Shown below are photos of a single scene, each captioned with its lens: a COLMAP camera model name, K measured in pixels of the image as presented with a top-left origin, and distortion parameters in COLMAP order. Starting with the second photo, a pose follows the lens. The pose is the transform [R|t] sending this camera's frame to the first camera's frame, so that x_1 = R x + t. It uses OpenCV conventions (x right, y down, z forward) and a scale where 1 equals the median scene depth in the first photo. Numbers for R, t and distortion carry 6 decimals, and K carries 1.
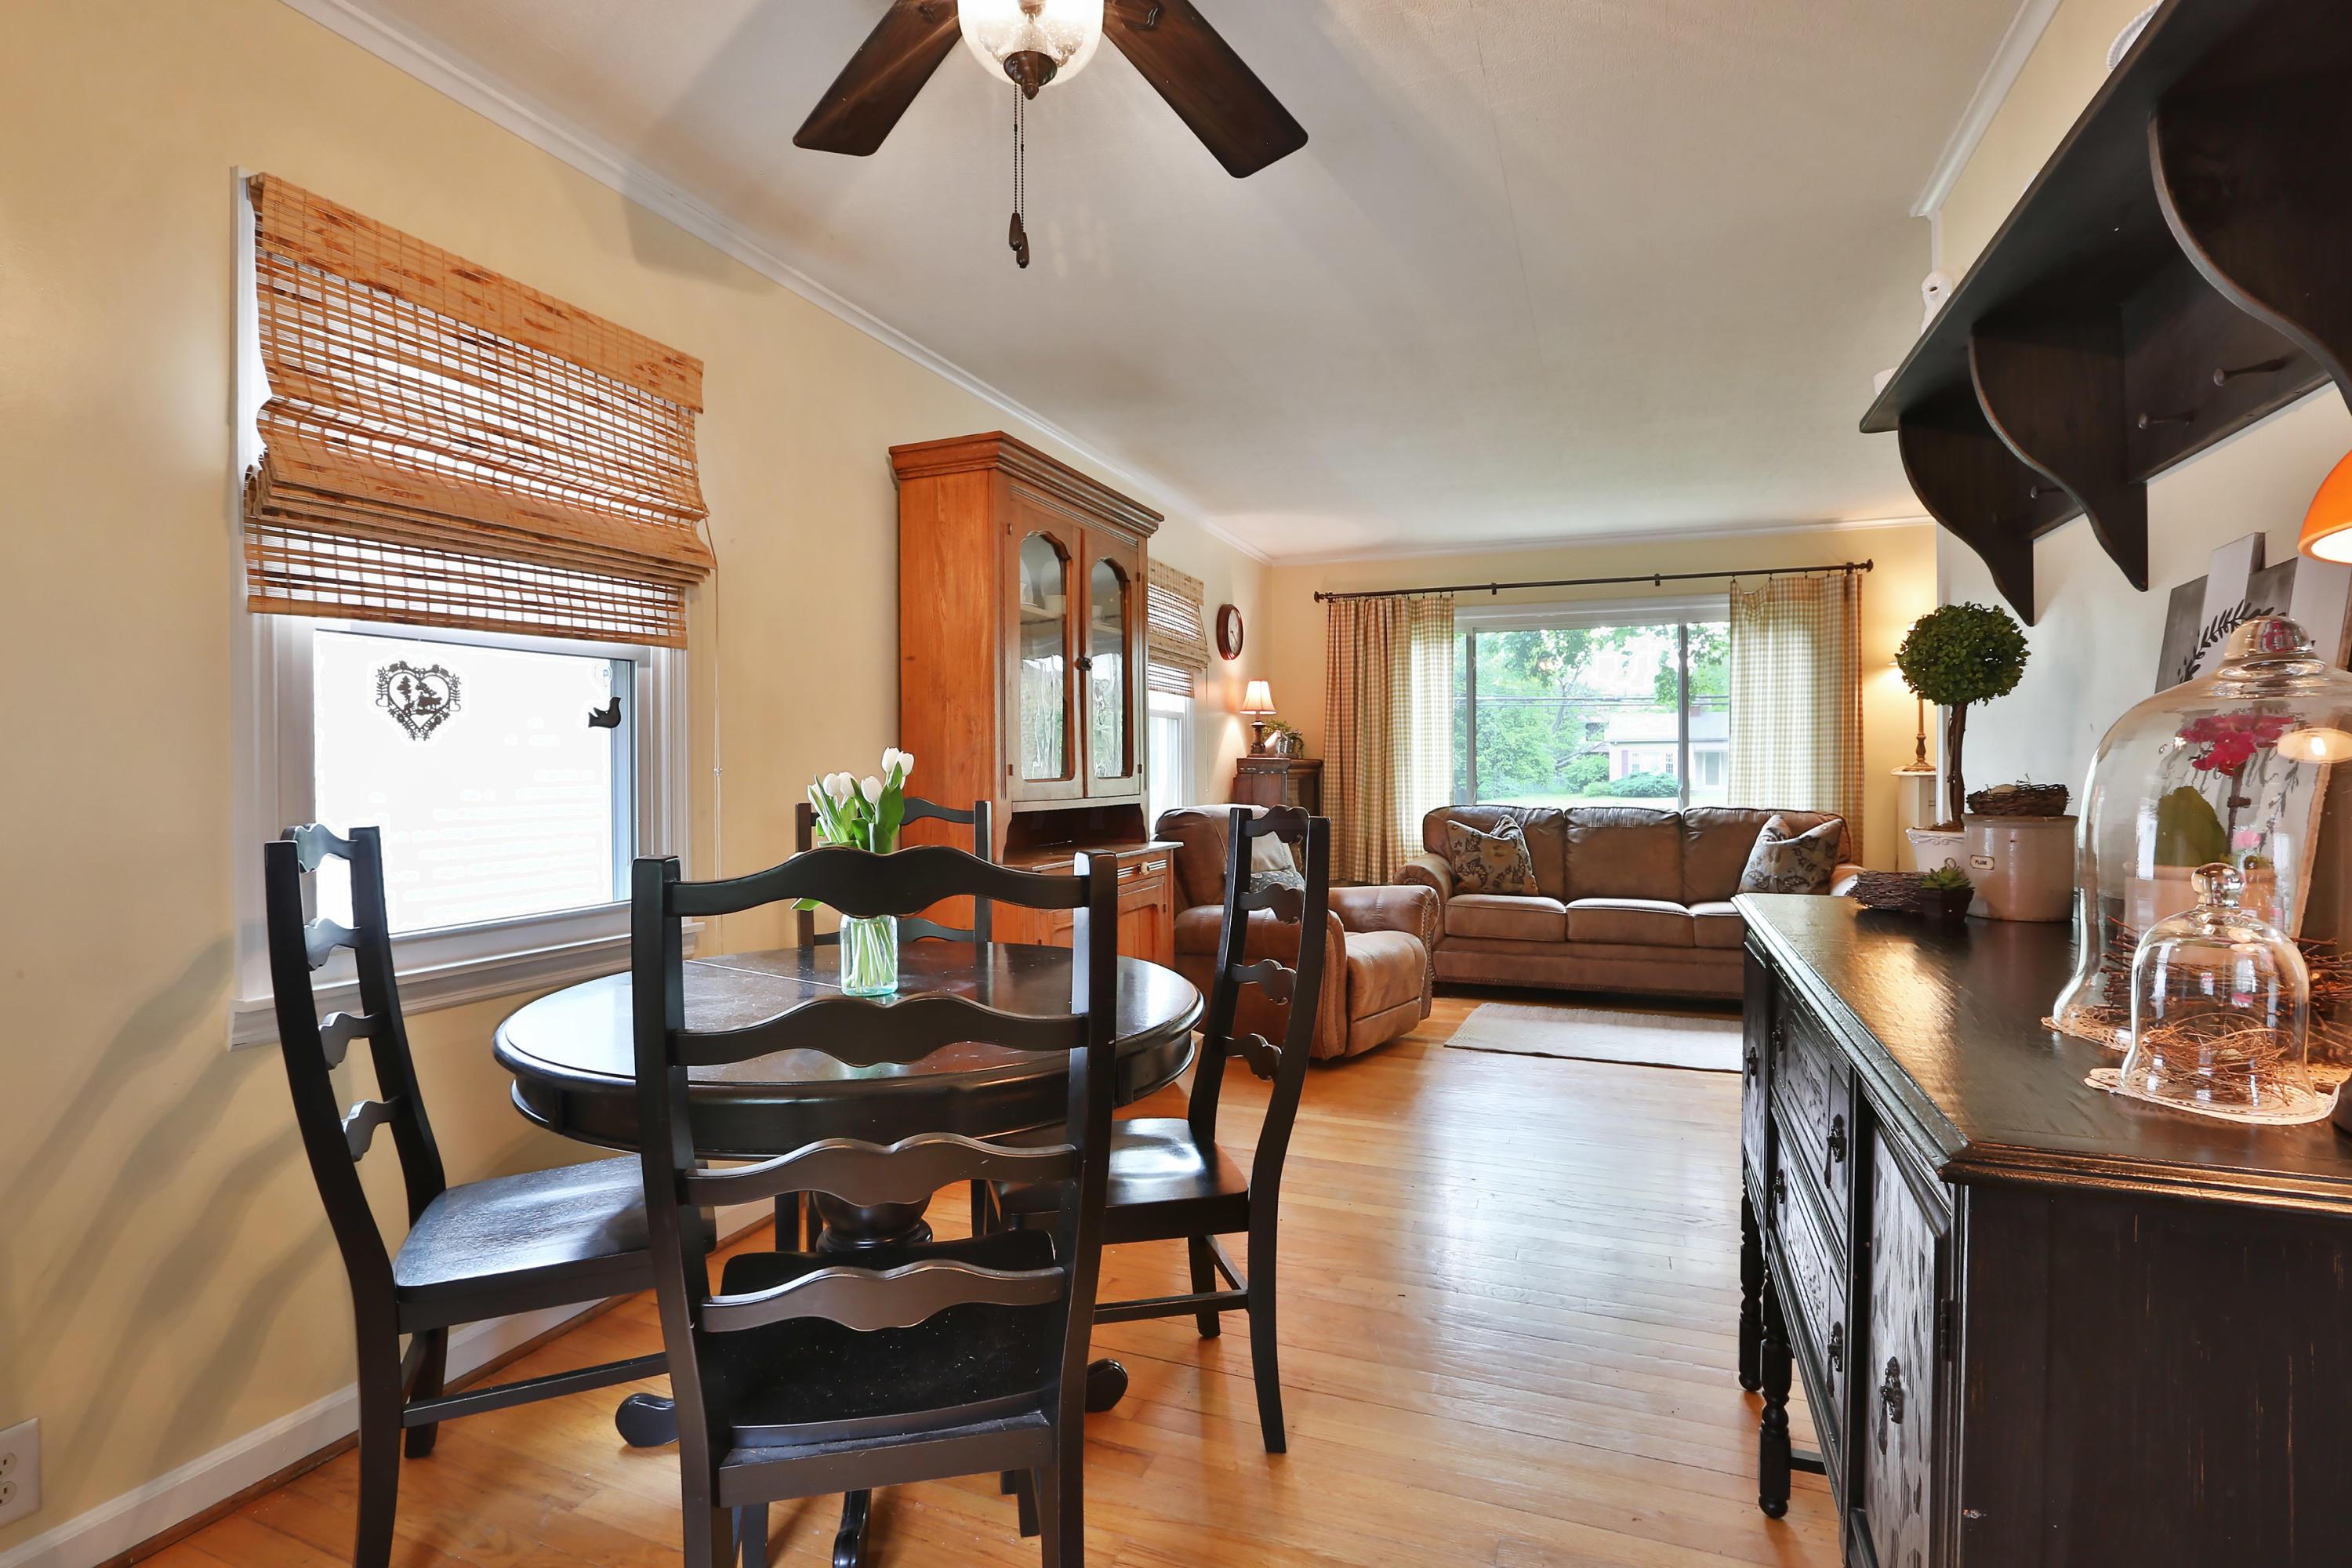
lens RADIAL K [[1127.7, 0, 1174.7], [0, 1127.7, 776.3], [0, 0, 1]] dist [-0.047539, 0.012601]
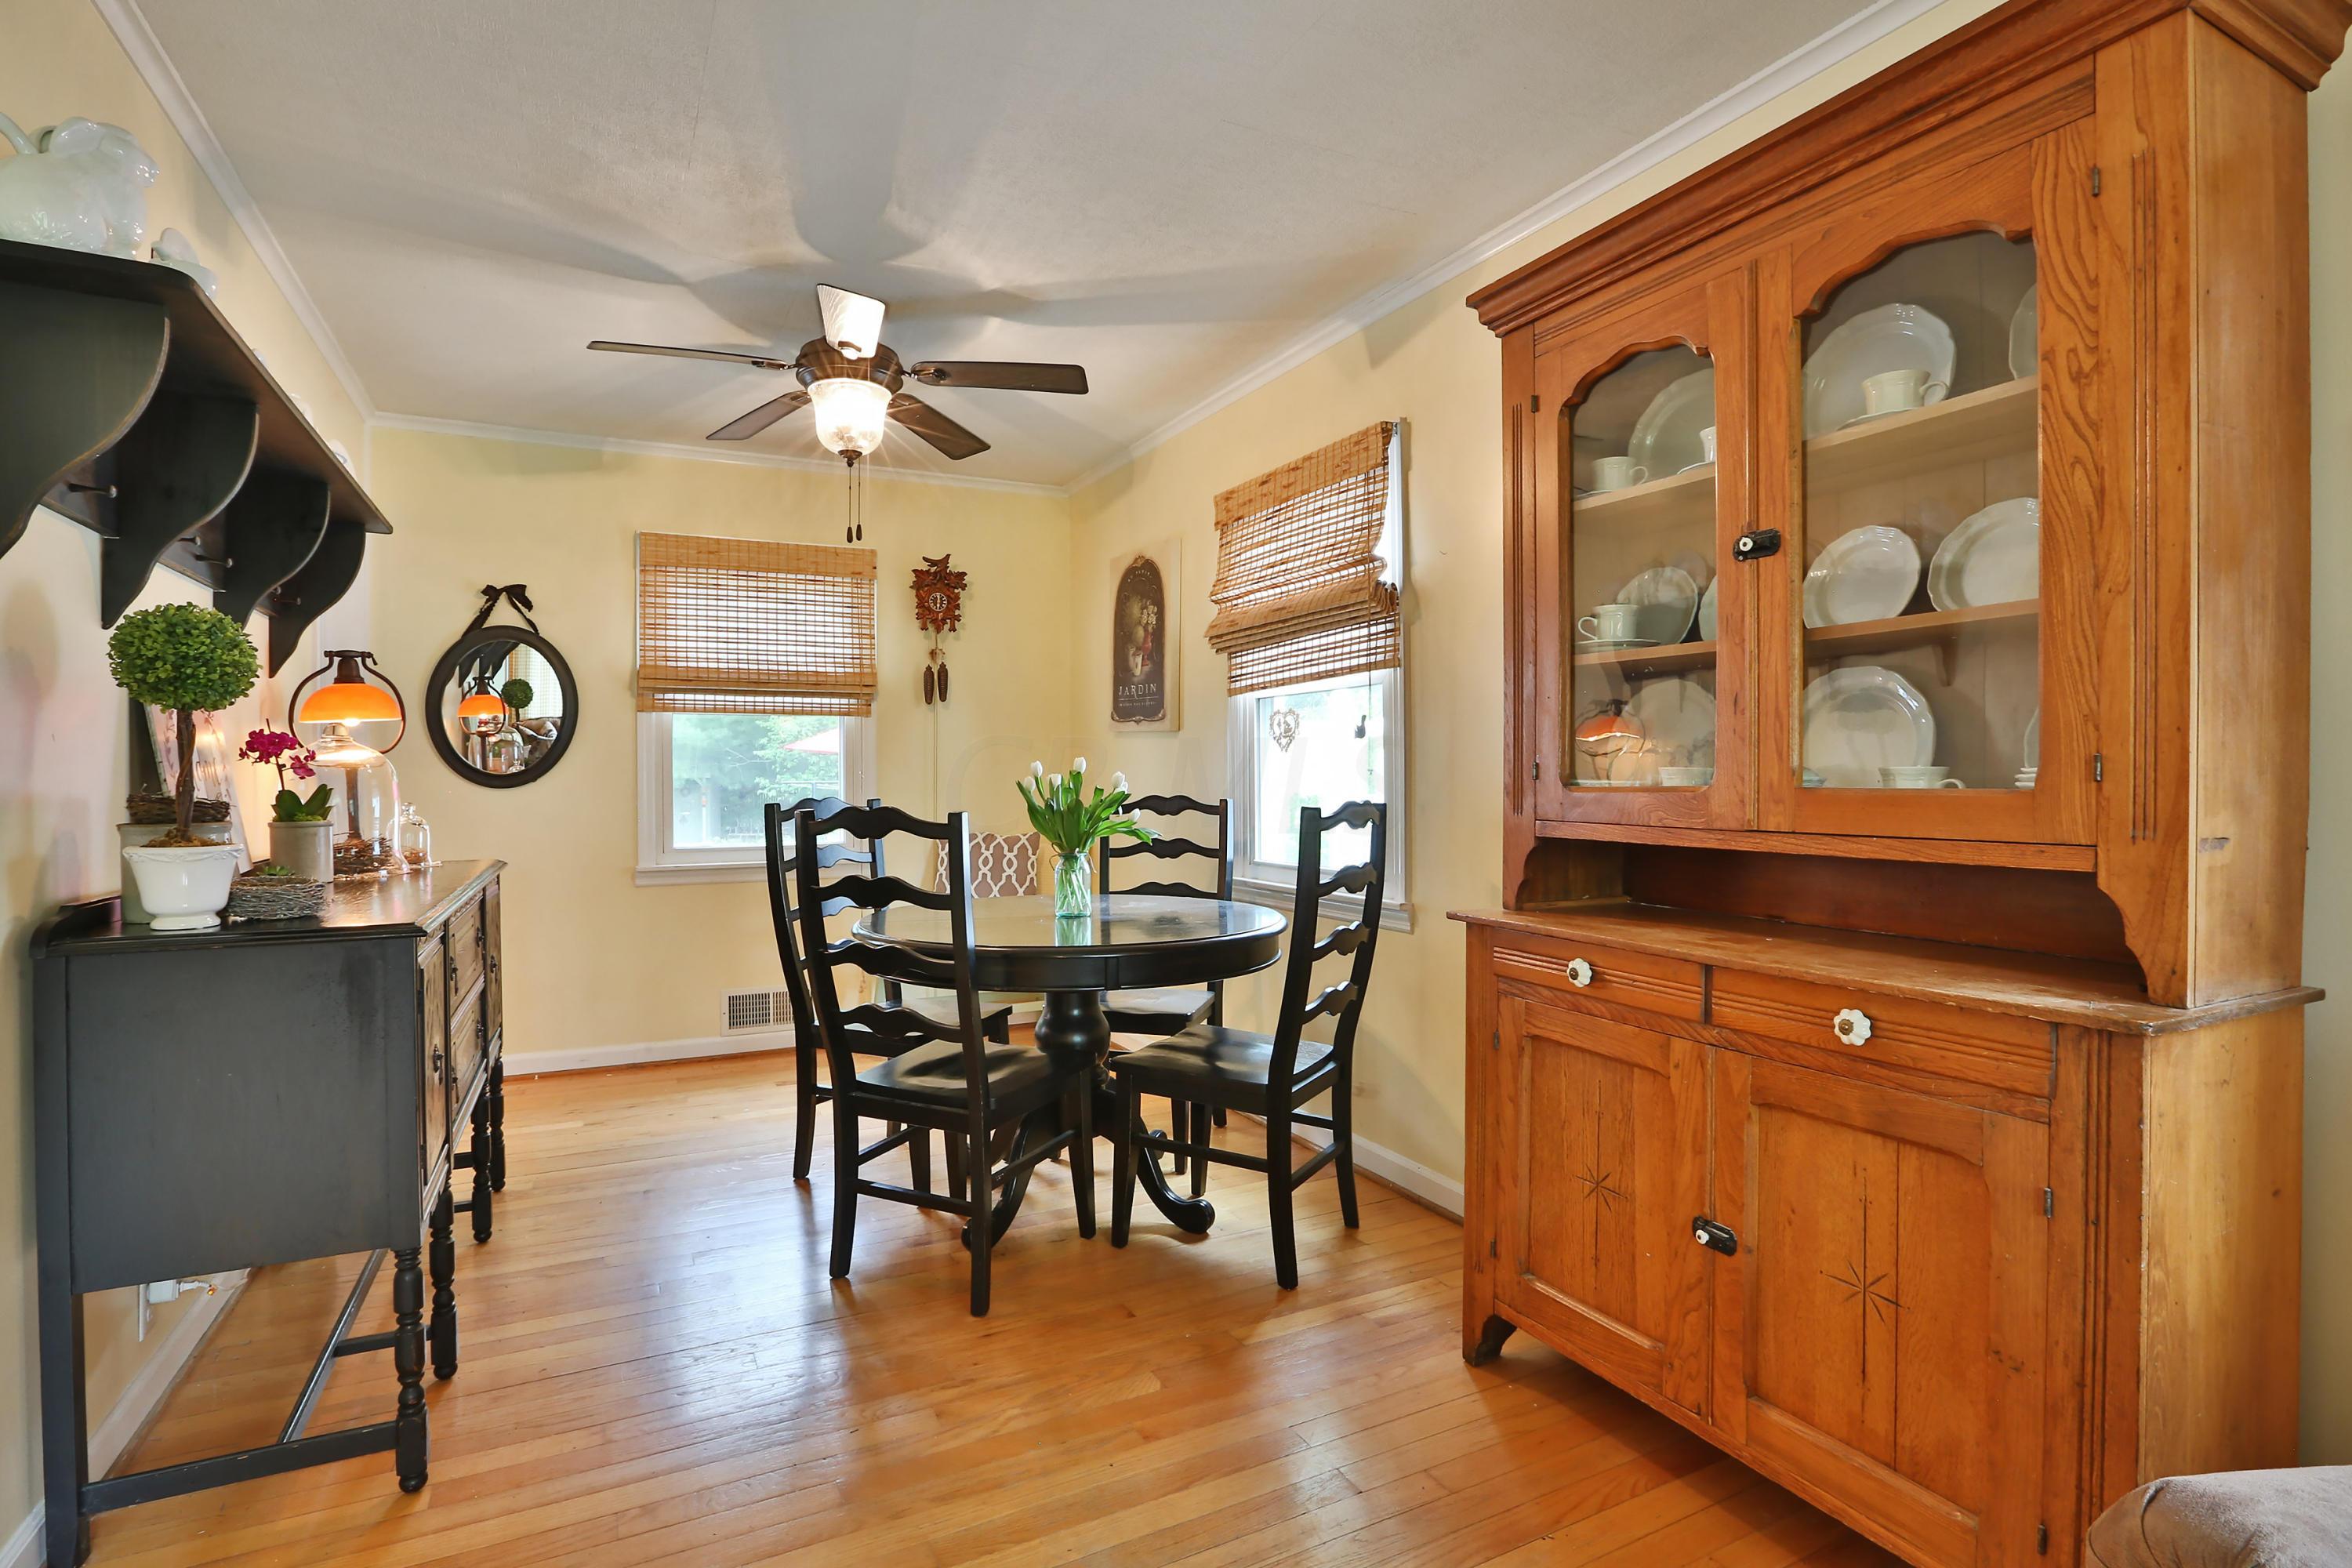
lens RADIAL K [[1127.7, 0, 1160.2], [0, 1127.7, 778.6], [0, 0, 1]] dist [-0.047539, 0.012601]
pose [[-0.662024, 0.008356, -0.749436, 0.759075], [-0.001399, 0.999922, 0.012385, -0.013544], [0.749482, 0.009248, -0.661961, 1.978711]]
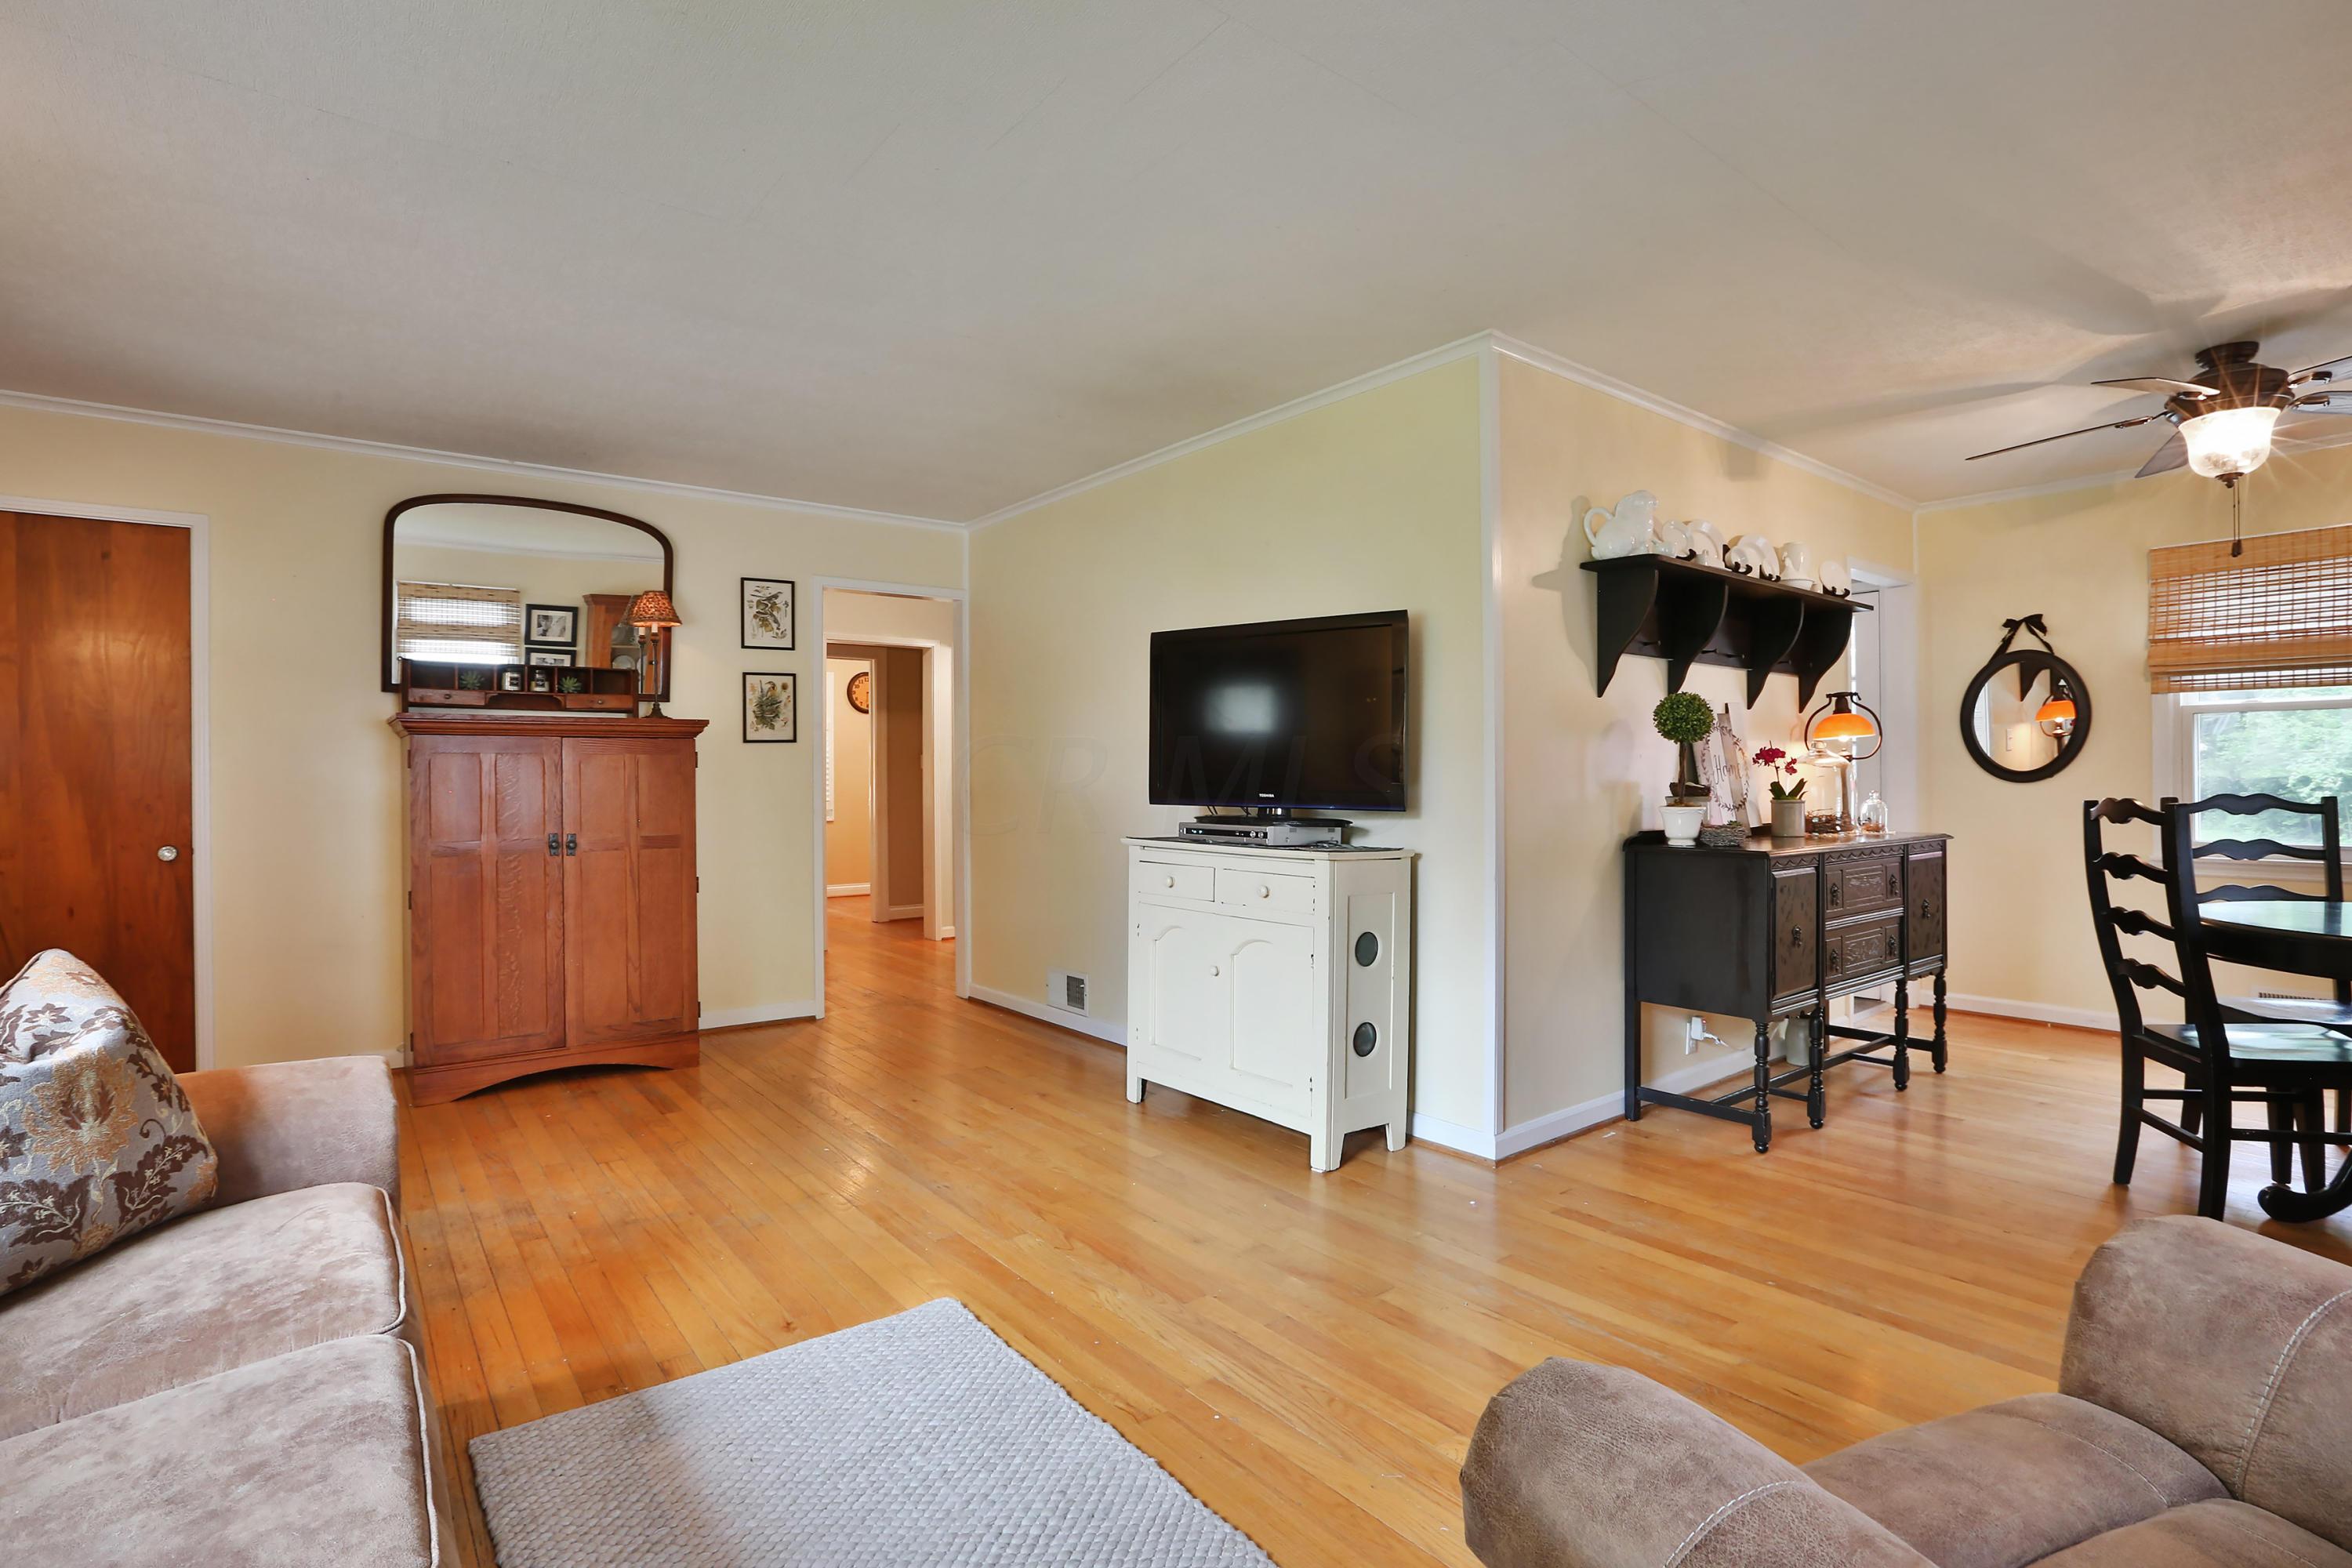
lens RADIAL K [[1127.7, 0, 1171.1], [0, 1127.7, 782.0], [0, 0, 1]] dist [-0.047539, 0.012601]
pose [[-0.861818, 0.003176, 0.507209, 0.426139], [0.010950, 0.999864, 0.012343, -0.021848], [-0.507100, 0.016191, -0.861735, 2.823487]]
